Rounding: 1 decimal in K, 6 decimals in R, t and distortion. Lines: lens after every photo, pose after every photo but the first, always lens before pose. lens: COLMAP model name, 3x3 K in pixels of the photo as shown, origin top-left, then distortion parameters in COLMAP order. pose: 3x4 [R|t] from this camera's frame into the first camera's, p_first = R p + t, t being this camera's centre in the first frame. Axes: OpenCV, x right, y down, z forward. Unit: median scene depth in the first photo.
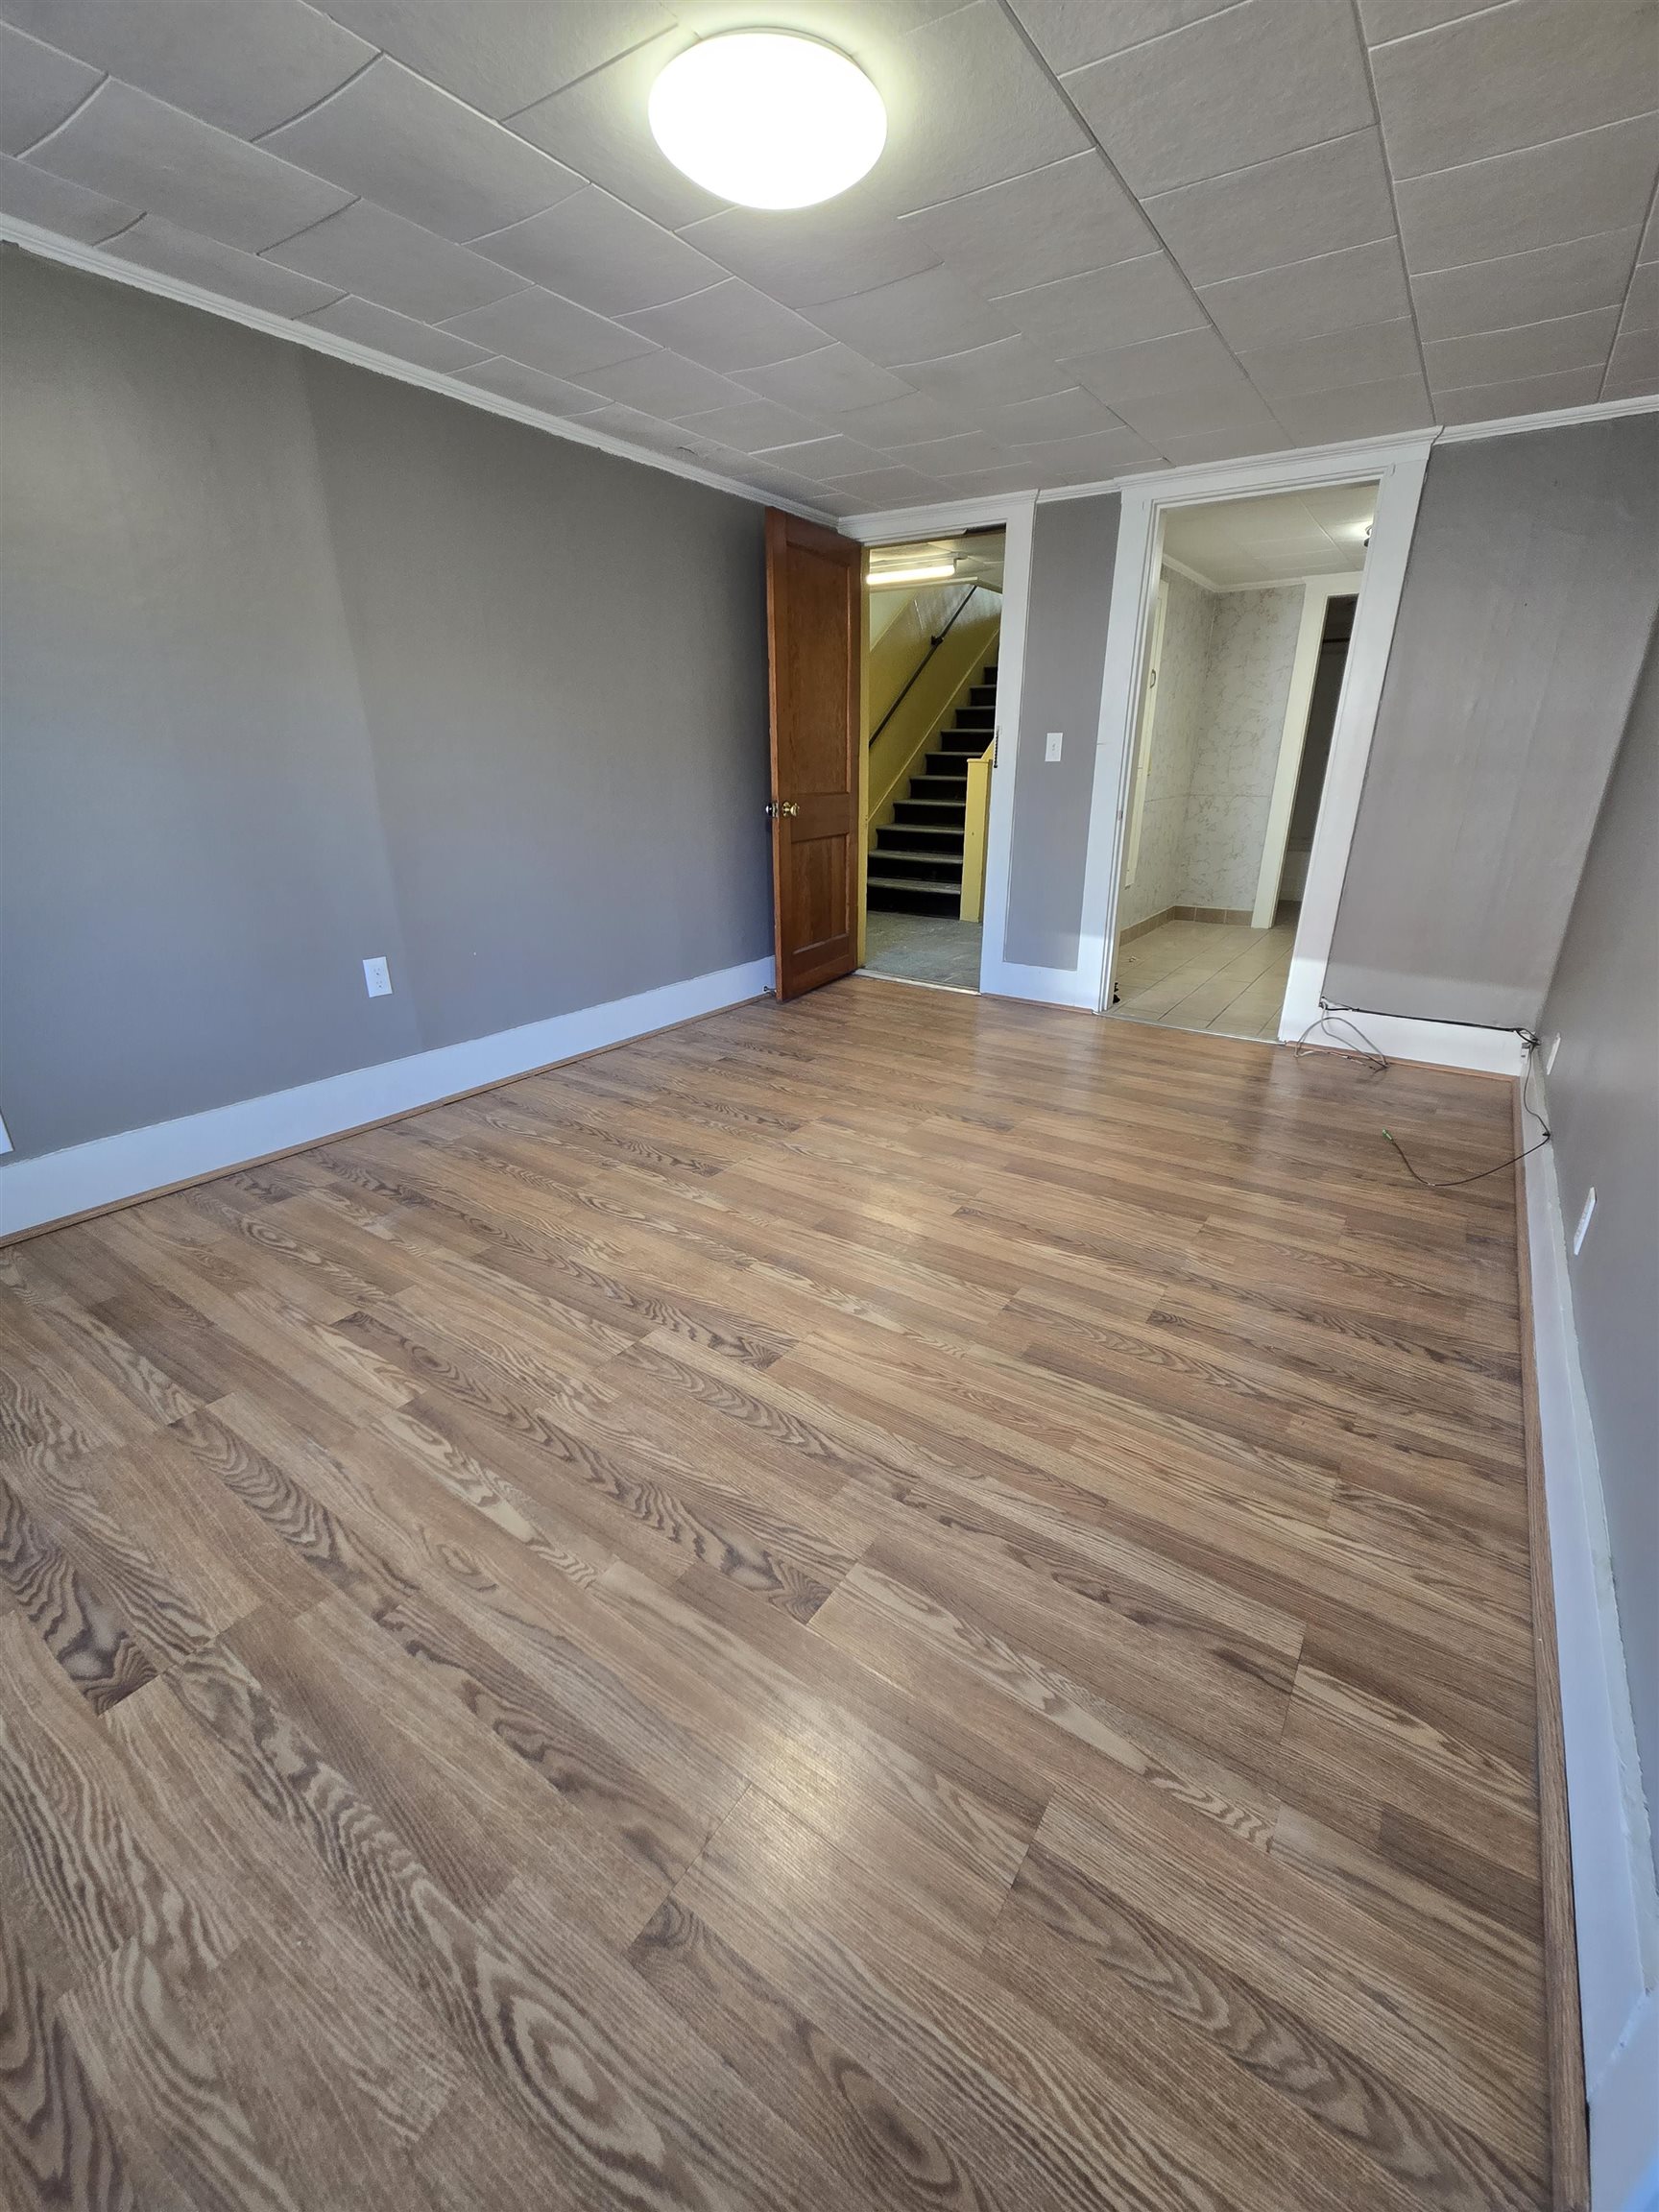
lens RADIAL K [[890.3, 0, 867.8], [0, 890.3, 1079.1], [0, 0, 1]] dist [-0.020040, -0.000920]
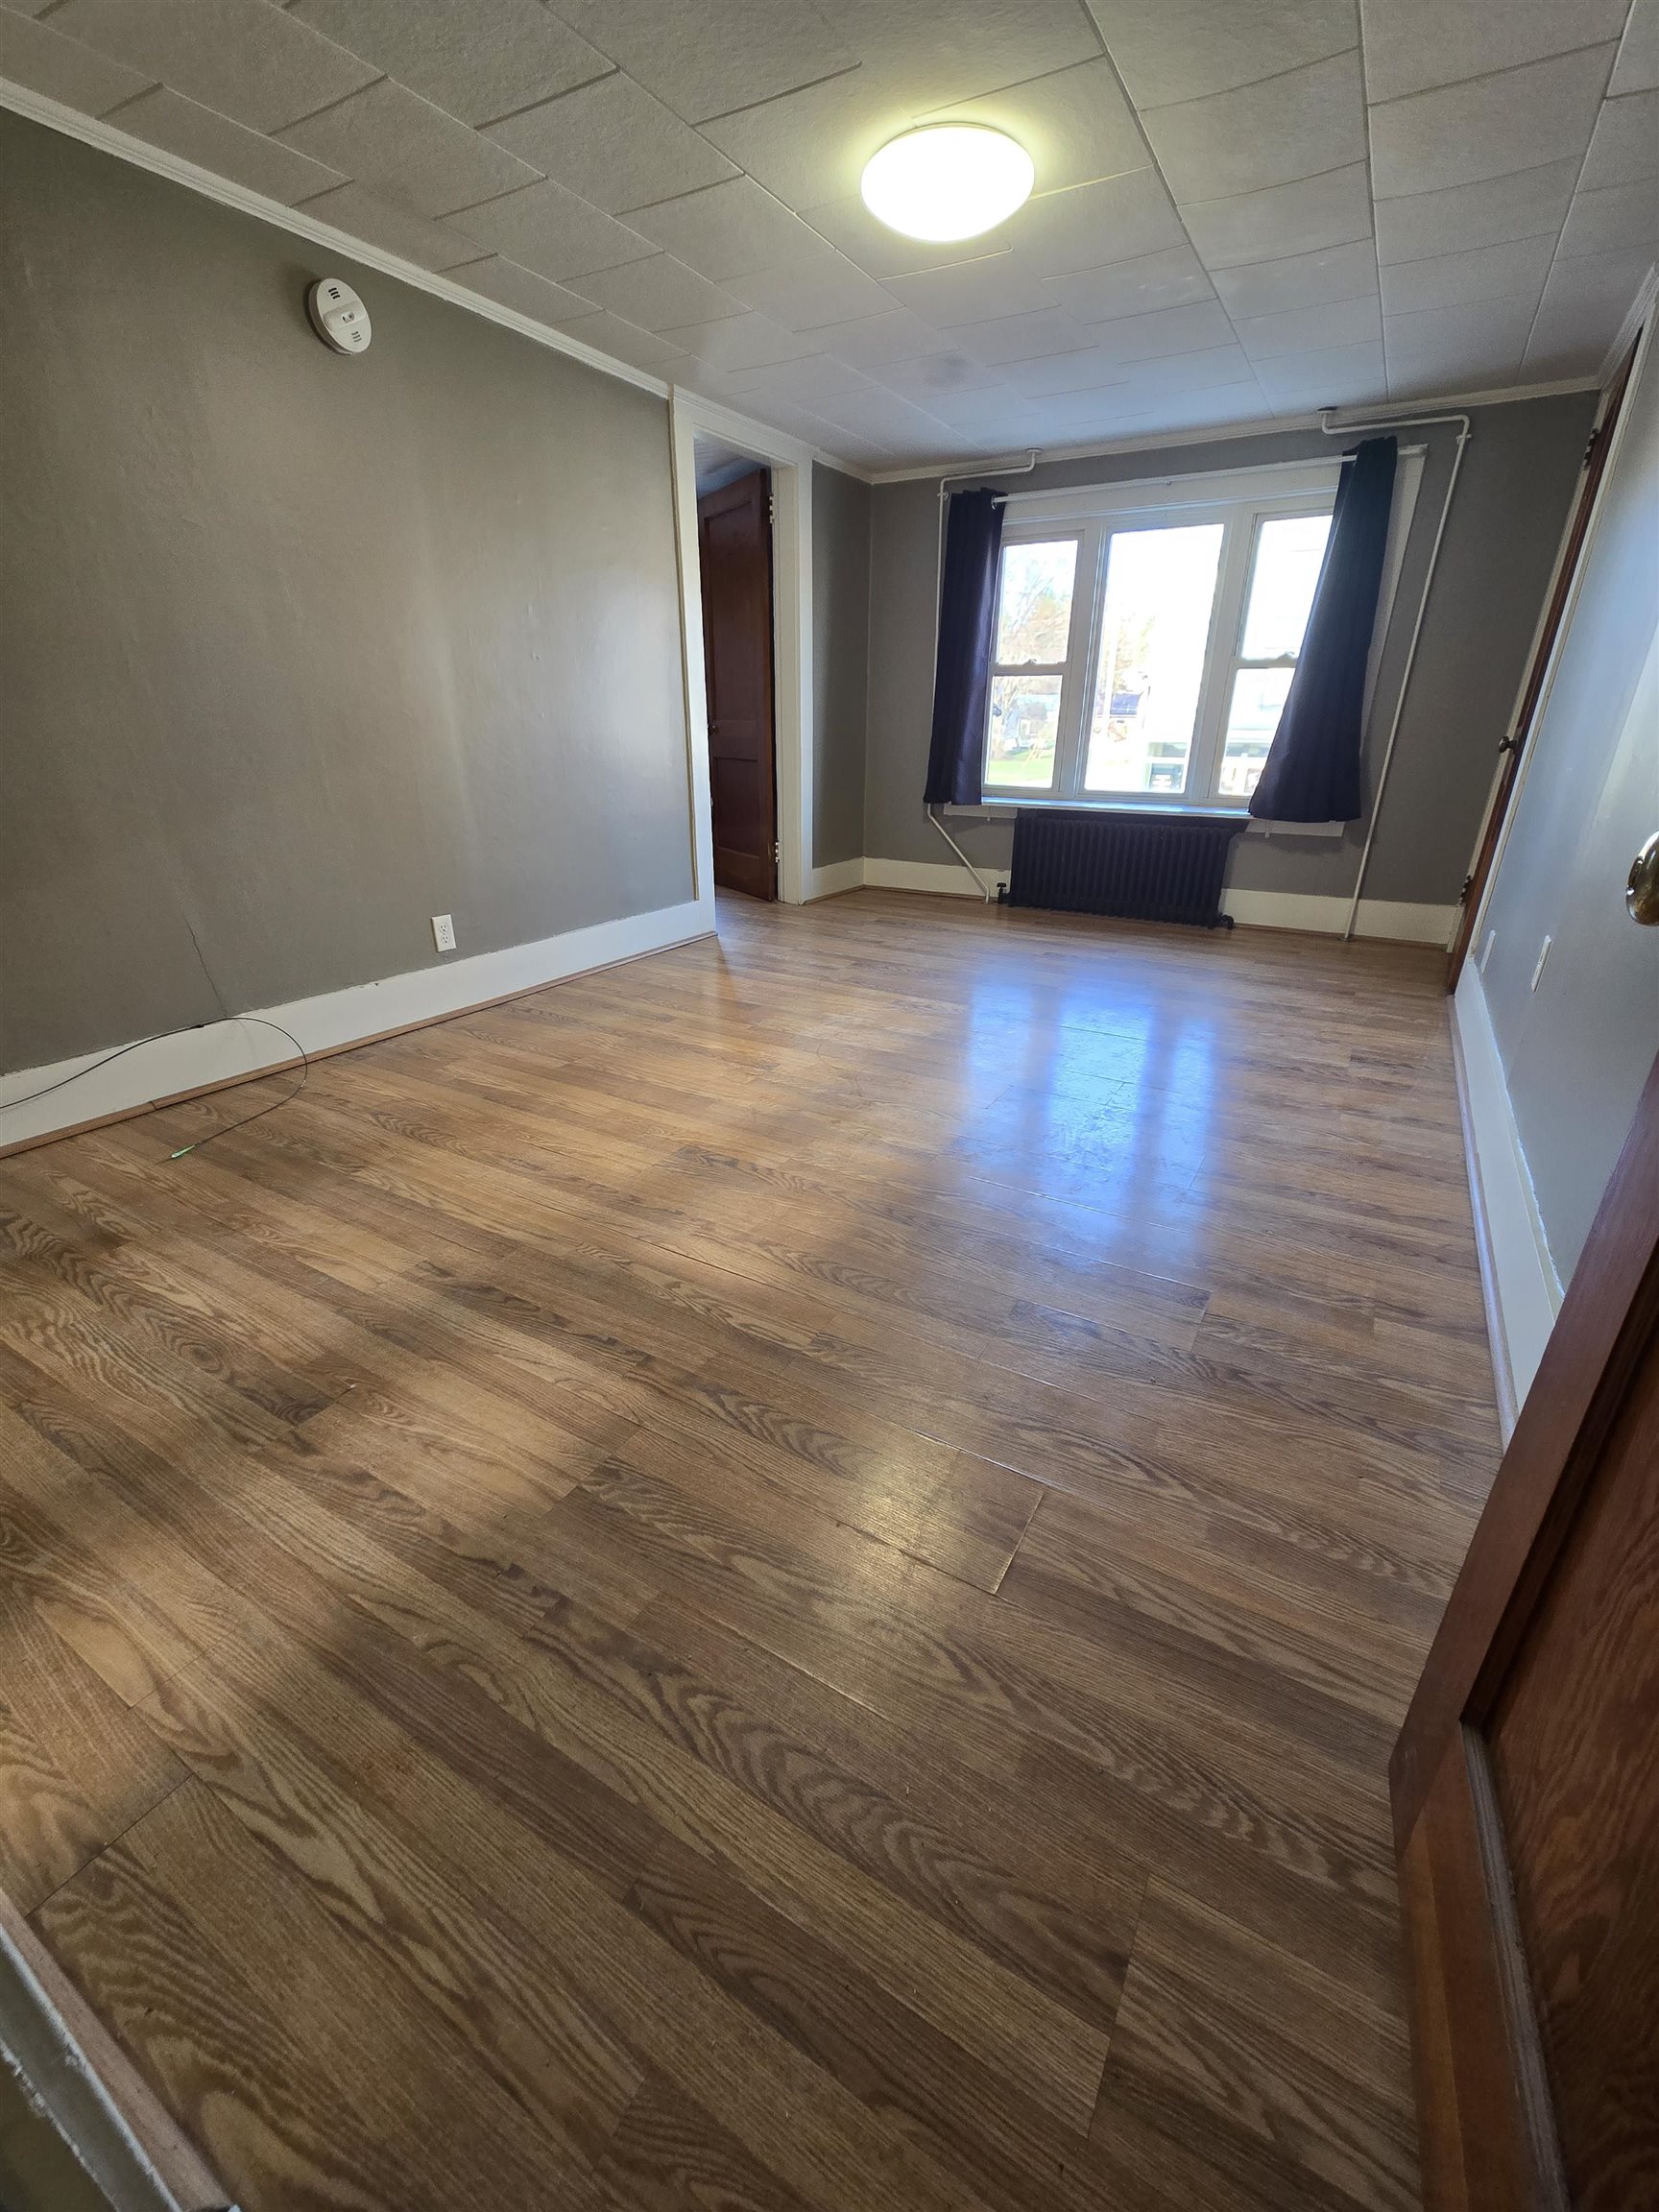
lens RADIAL K [[890.3, 0, 837.0], [0, 890.3, 1104.5], [0, 0, 1]] dist [-0.020040, -0.000920]
pose [[-0.999166, 0.006980, -0.040234, 0.044398], [-0.022313, 0.731852, 0.681098, -0.394862], [0.034199, 0.681427, -0.731086, 1.231970]]
